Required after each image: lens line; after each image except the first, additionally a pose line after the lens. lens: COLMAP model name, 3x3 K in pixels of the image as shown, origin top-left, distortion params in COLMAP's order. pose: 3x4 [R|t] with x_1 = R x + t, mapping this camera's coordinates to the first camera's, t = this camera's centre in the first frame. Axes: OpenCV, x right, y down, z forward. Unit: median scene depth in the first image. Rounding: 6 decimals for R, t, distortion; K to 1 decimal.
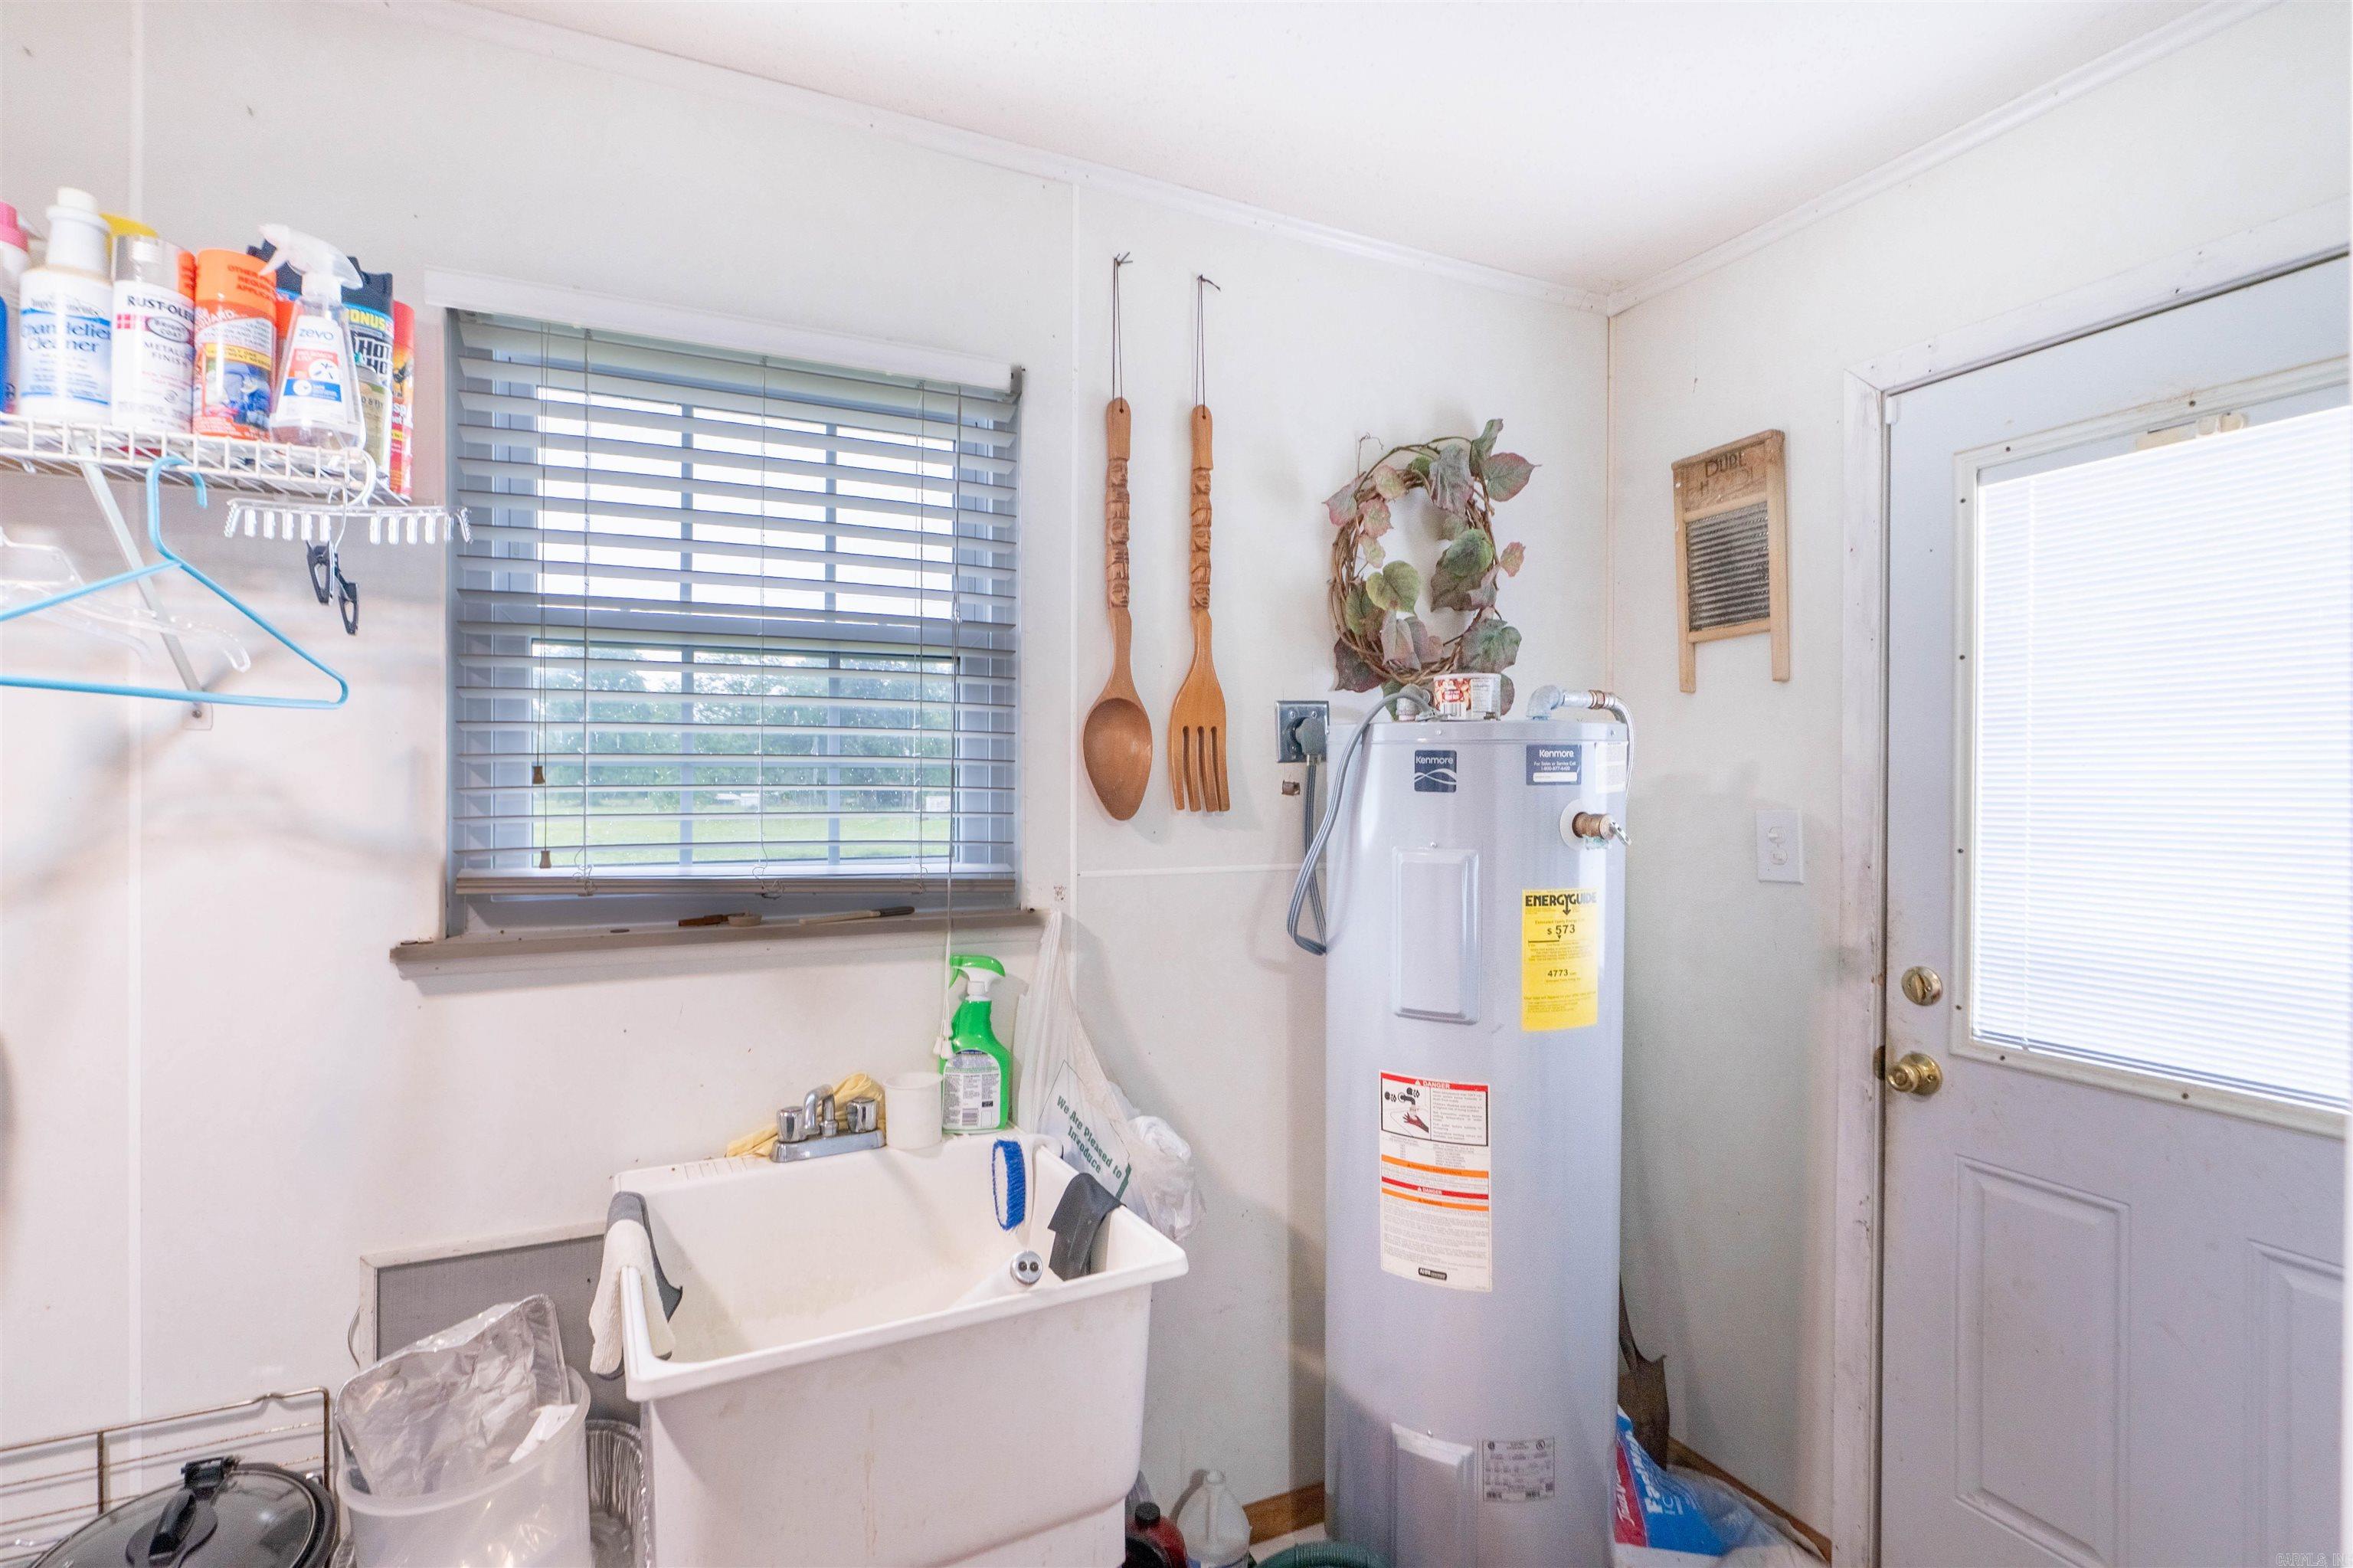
lens RADIAL K [[1087.3, 0, 1155.5], [0, 1087.3, 775.3], [0, 0, 1]] dist [-0.010578, 0.004083]
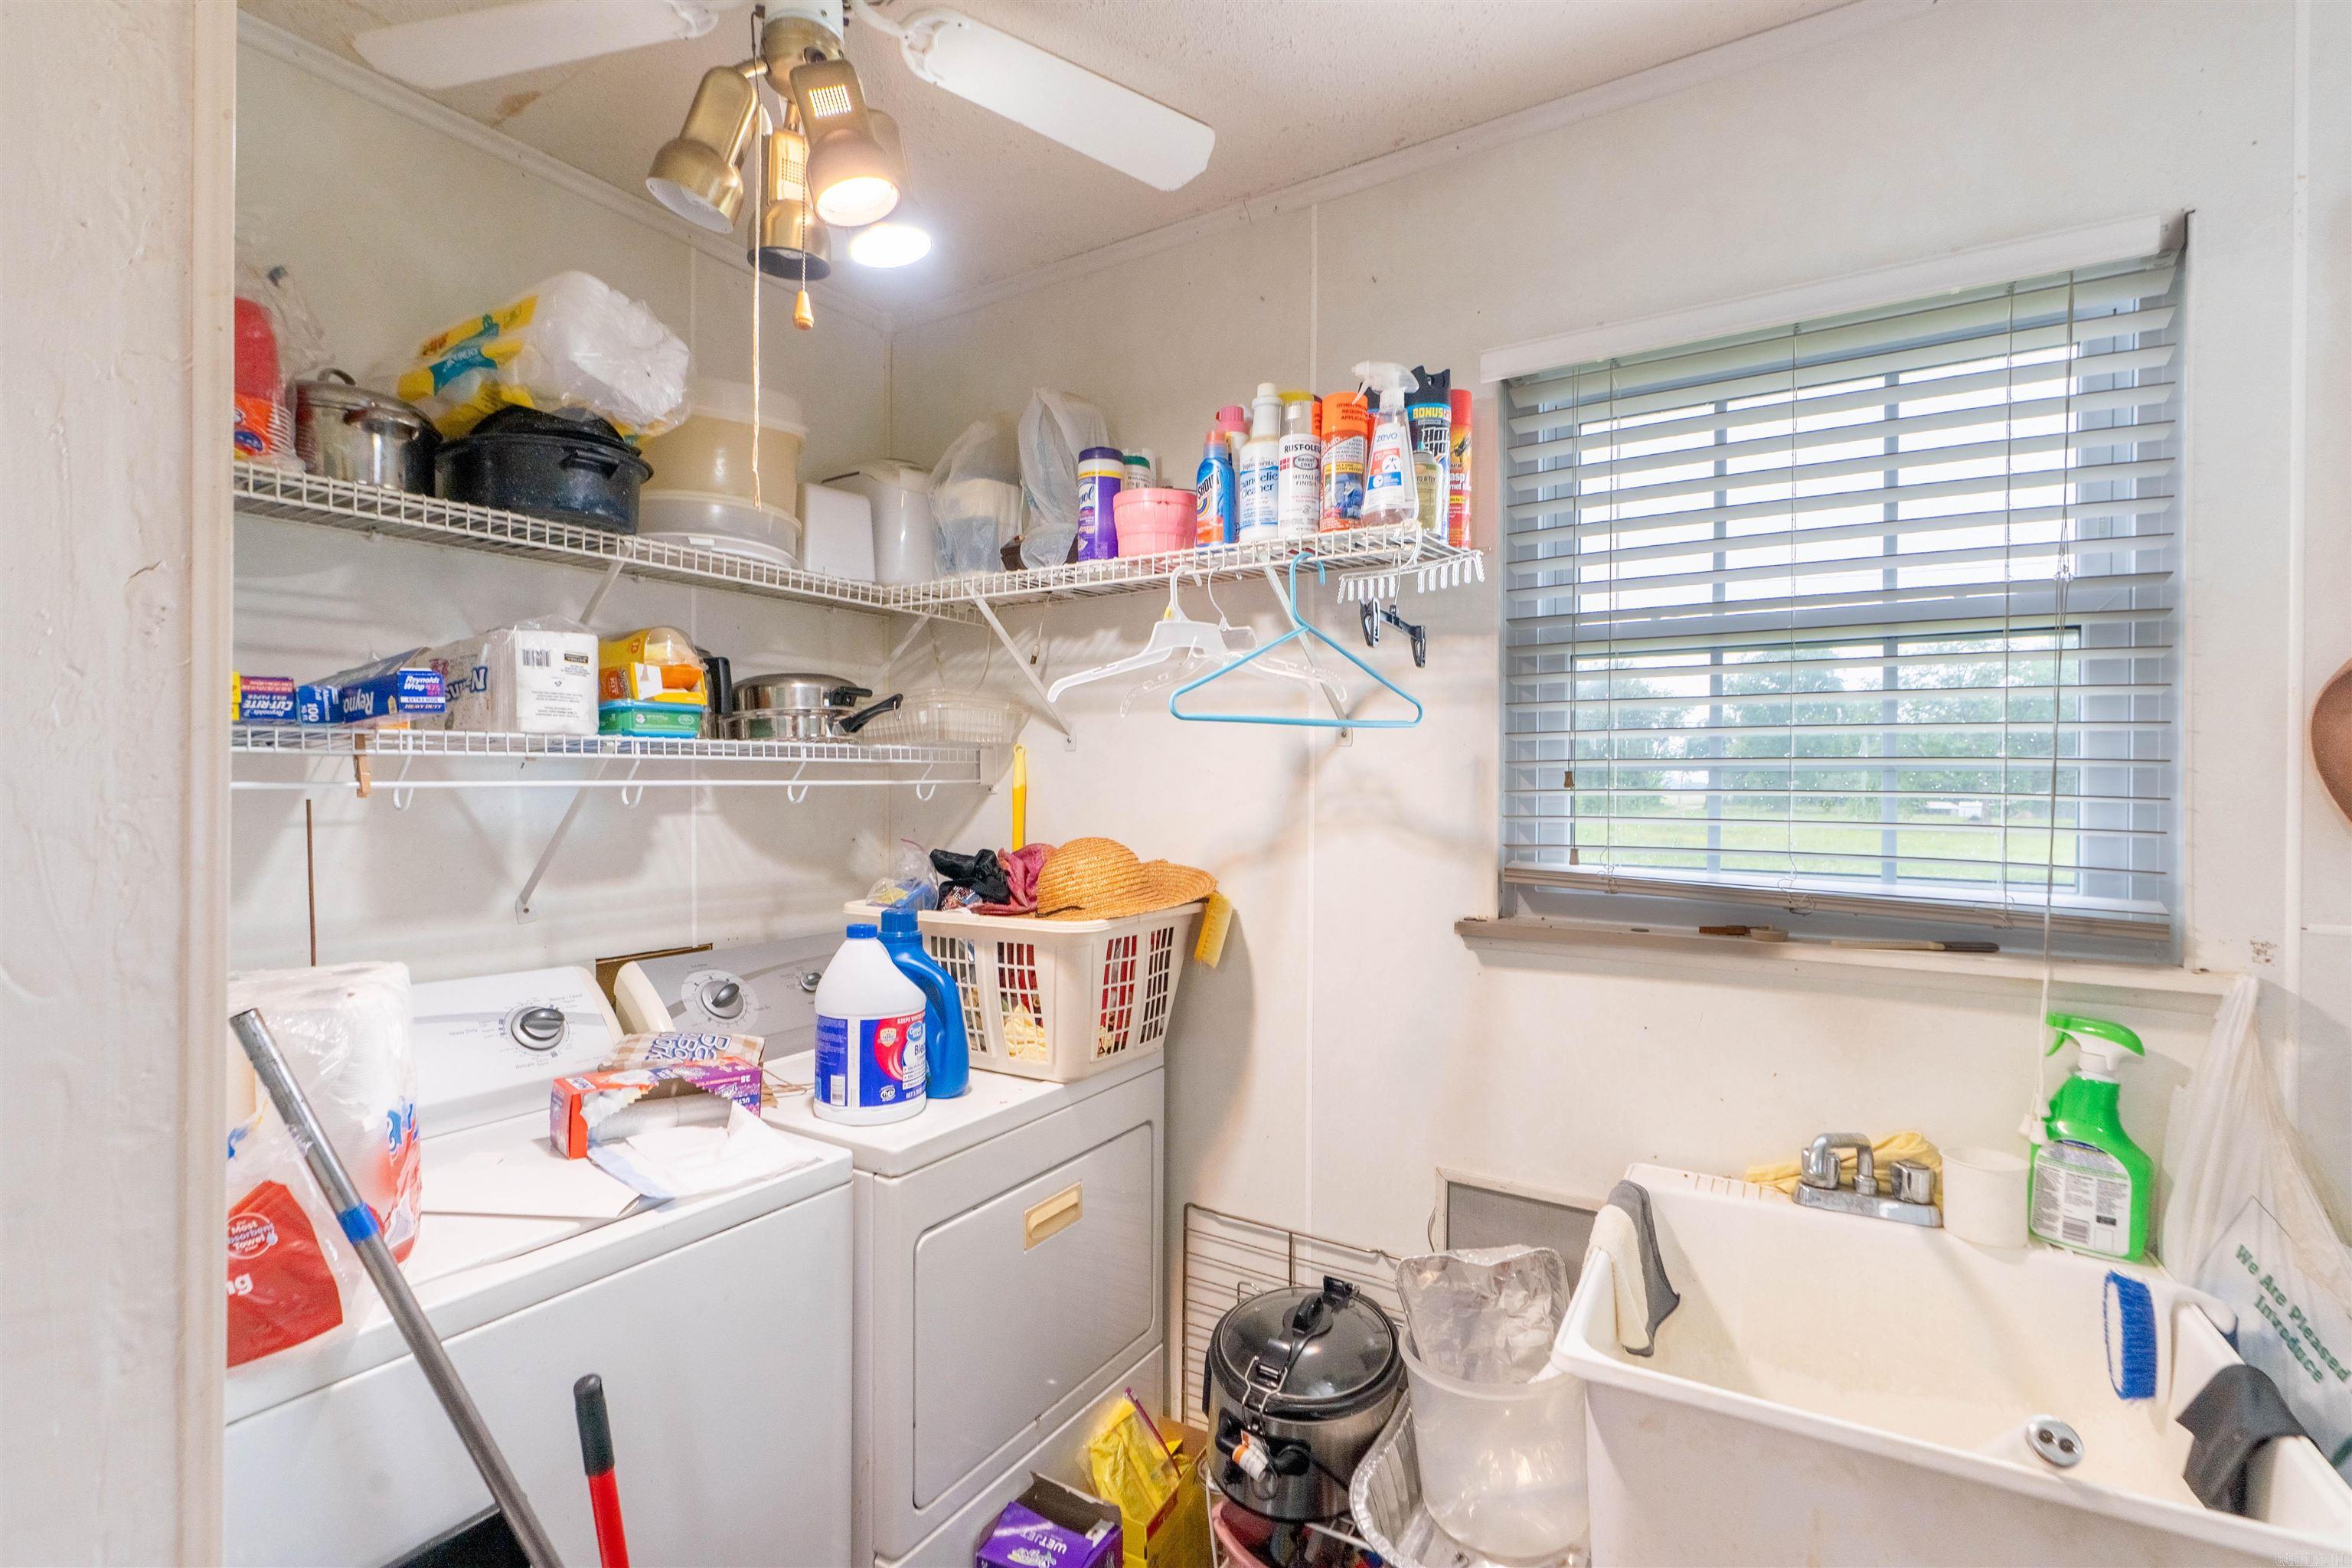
lens RADIAL K [[1086.8, 0, 1184.3], [0, 1086.8, 779.6], [0, 0, 1]] dist [-0.010578, 0.004083]
pose [[0.545702, 0.001524, -0.837978, 0.136851], [-0.001608, 0.999998, 0.000772, -0.000270], [0.837978, 0.000926, 0.545703, 0.071270]]
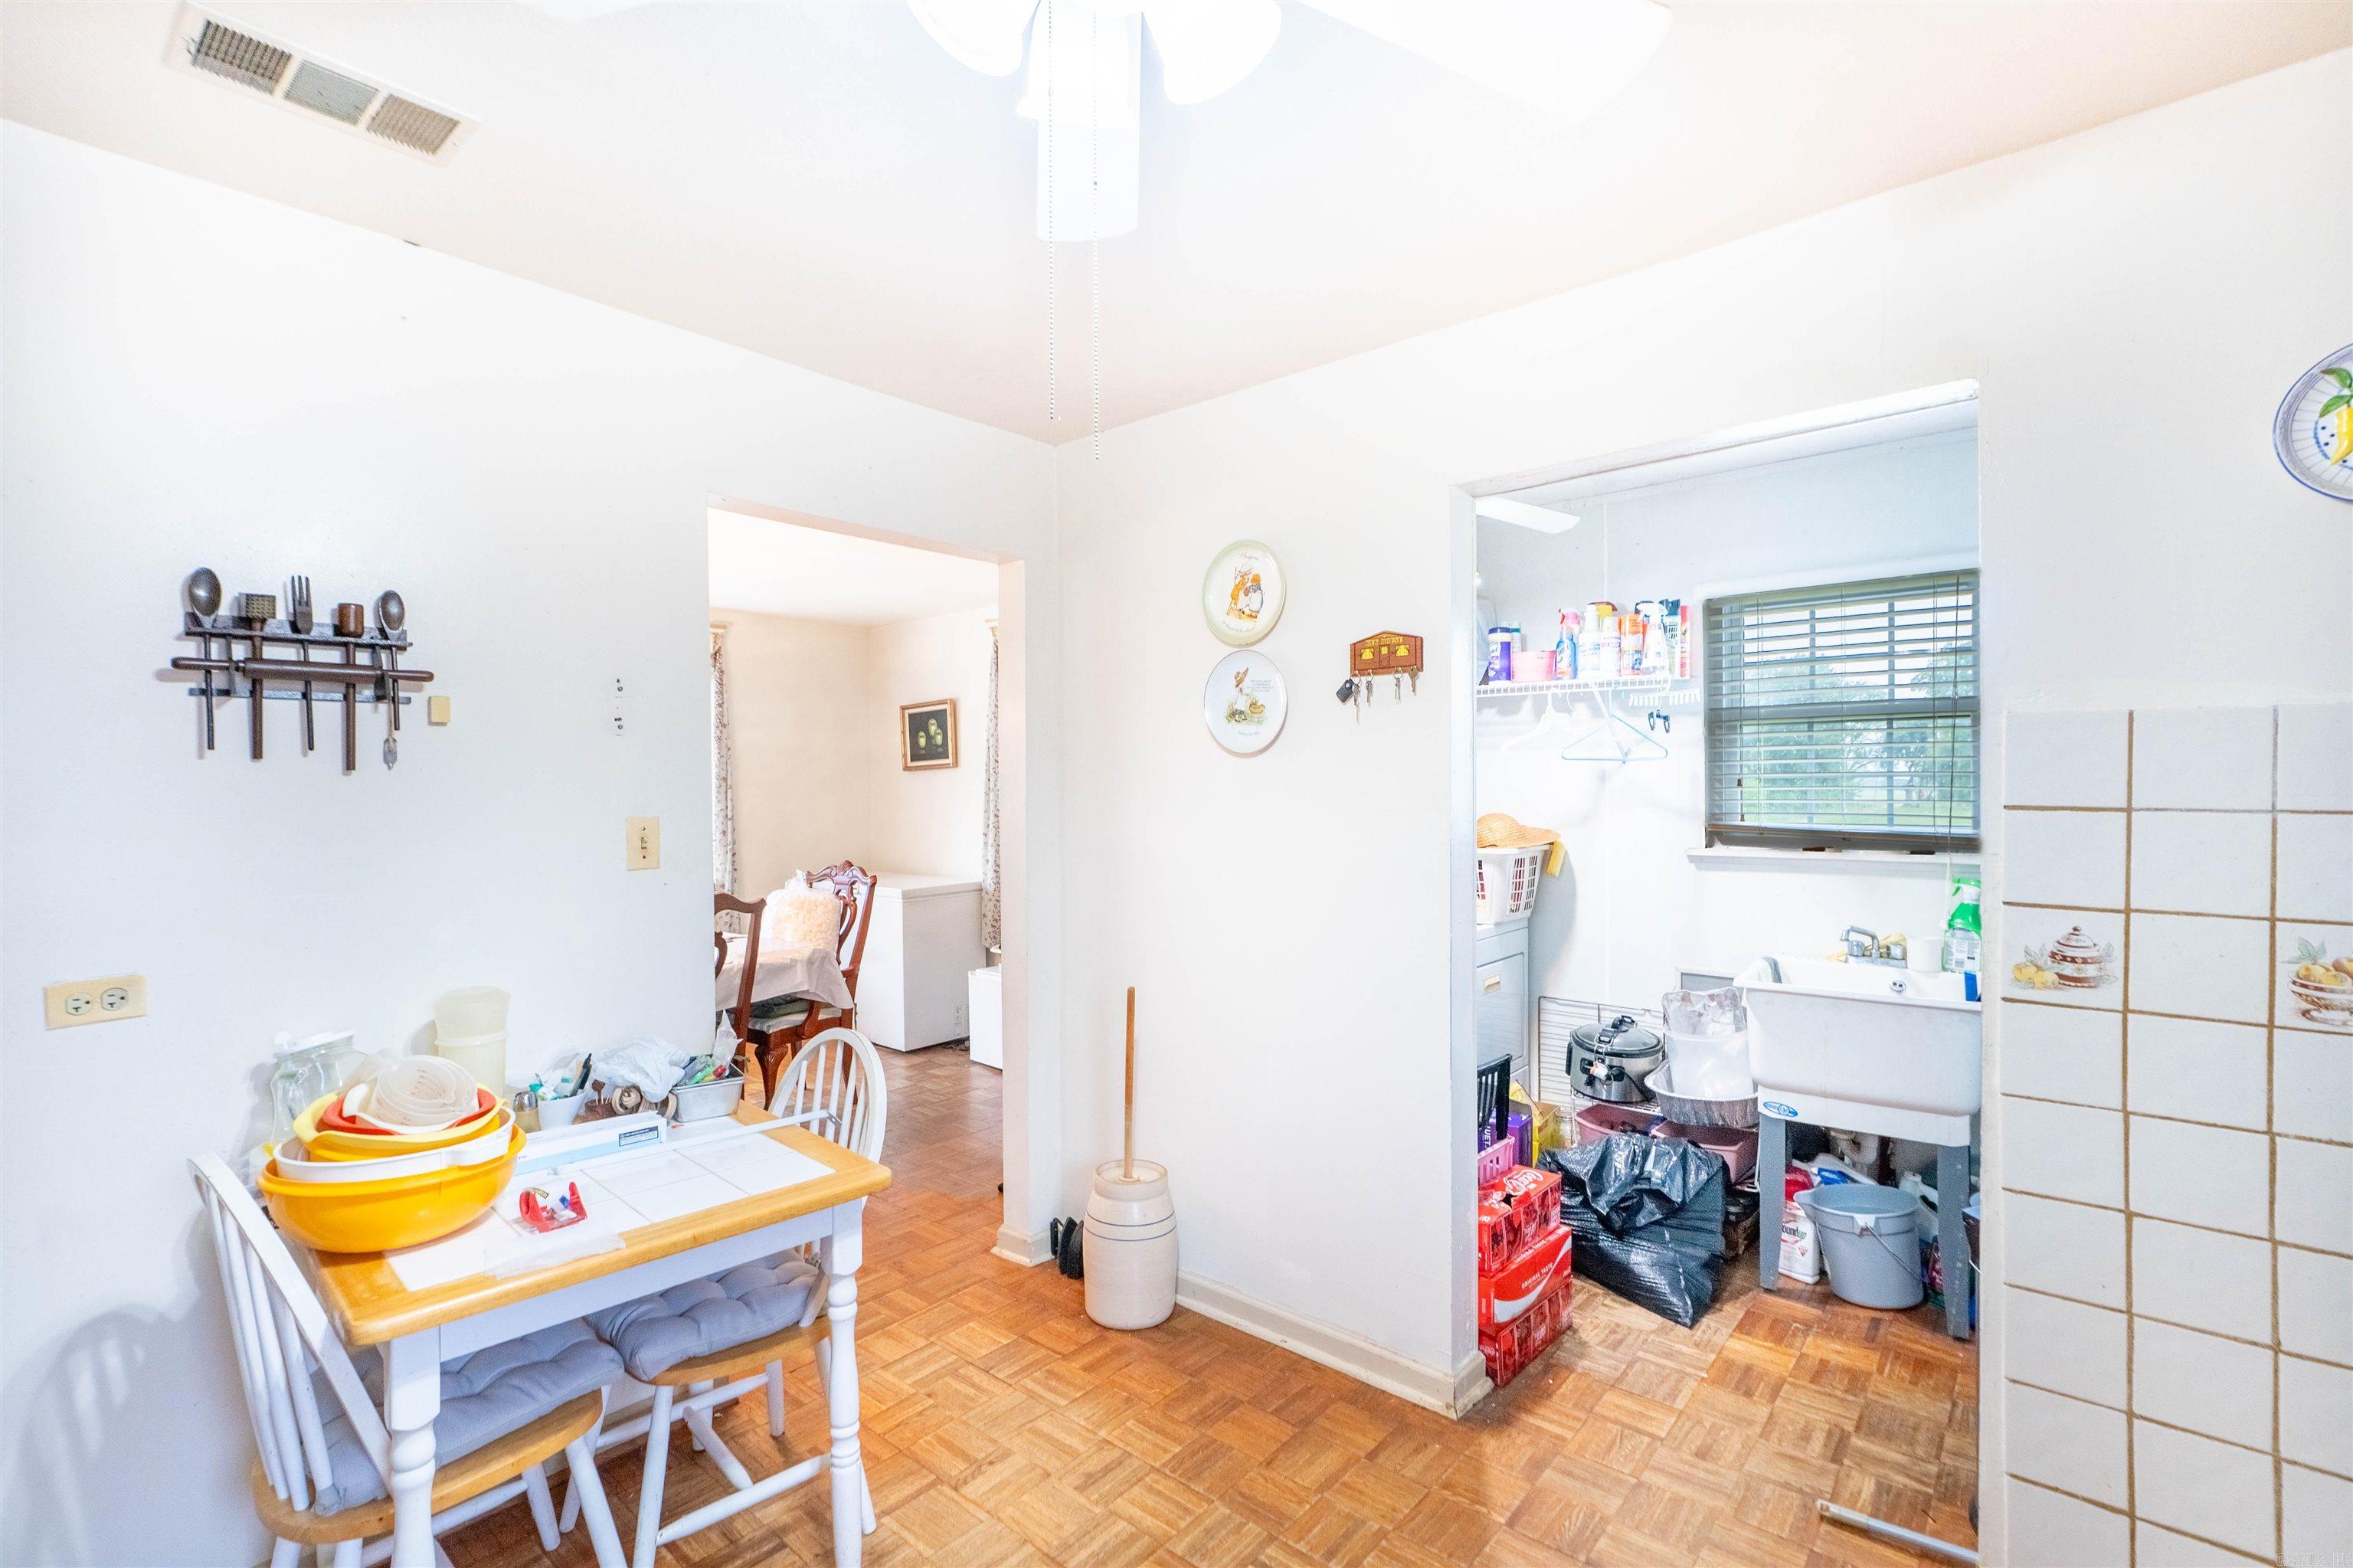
lens RADIAL K [[1087.3, 0, 1167.5], [0, 1087.3, 791.6], [0, 0, 1]] dist [-0.010578, 0.004083]
pose [[0.411538, -0.004232, -0.911383, 1.086027], [0.006905, 0.999975, -0.001525, 0.013904], [0.911366, -0.005666, 0.411557, -1.131981]]
